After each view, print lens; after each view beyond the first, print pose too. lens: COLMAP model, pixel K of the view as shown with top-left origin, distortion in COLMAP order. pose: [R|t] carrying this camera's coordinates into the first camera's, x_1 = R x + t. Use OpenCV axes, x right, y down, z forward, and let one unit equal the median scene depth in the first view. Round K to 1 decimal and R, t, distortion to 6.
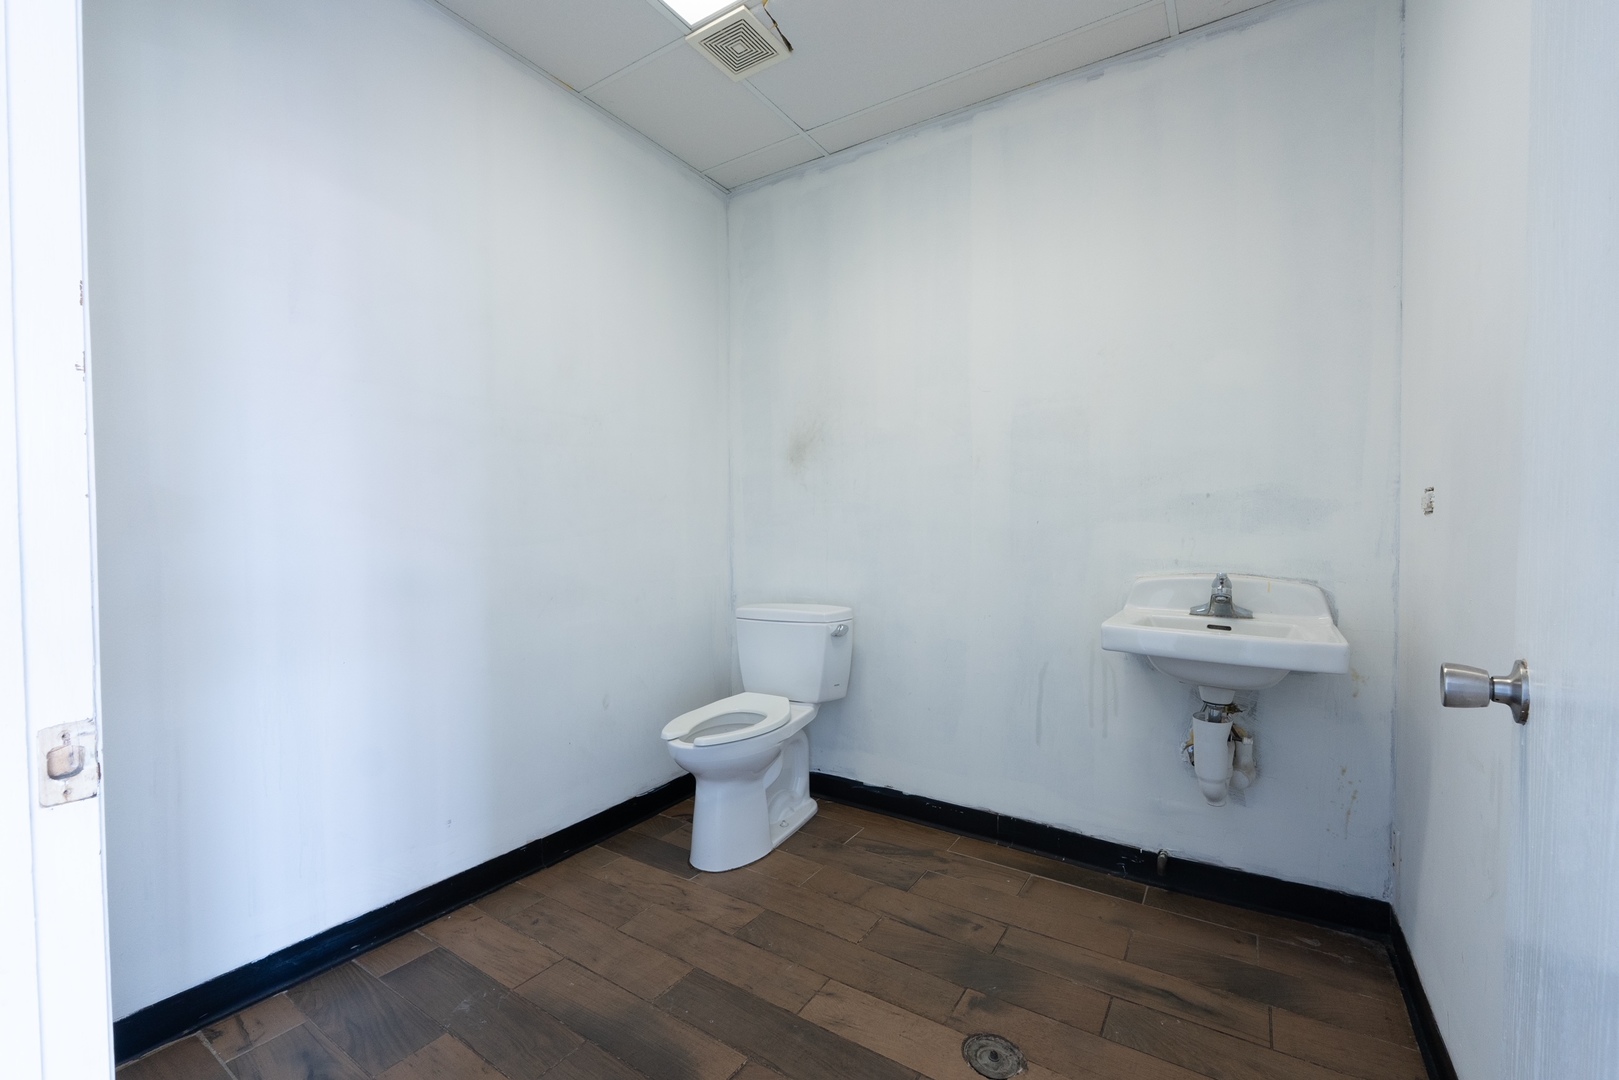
lens RADIAL K [[689.3, 0, 813.8], [0, 689.3, 538.2], [0, 0, 1]] dist [-0.002714, 0.000143]
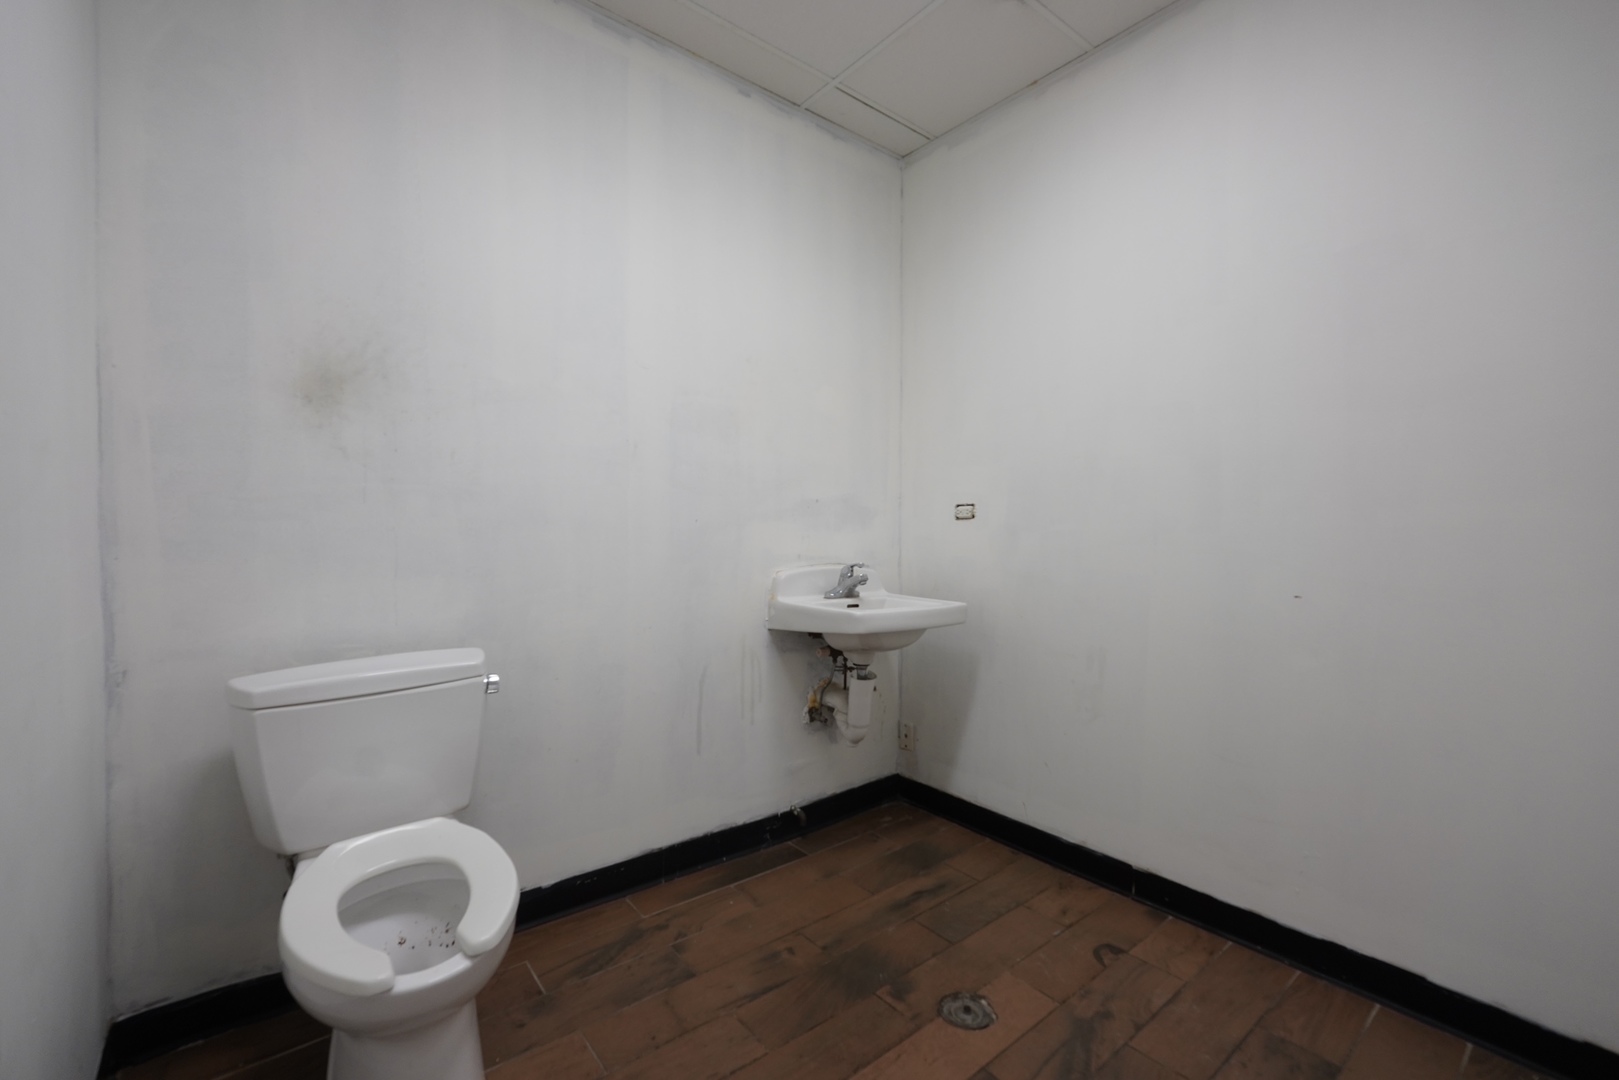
lens RADIAL K [[689.3, 0, 813.8], [0, 689.3, 538.2], [0, 0, 1]] dist [-0.002714, 0.000143]
pose [[0.304292, -0.013933, 0.952477, -0.579596], [0.007126, 0.999898, 0.012350, -0.010753], [-0.952552, 0.003030, 0.304360, 0.611604]]
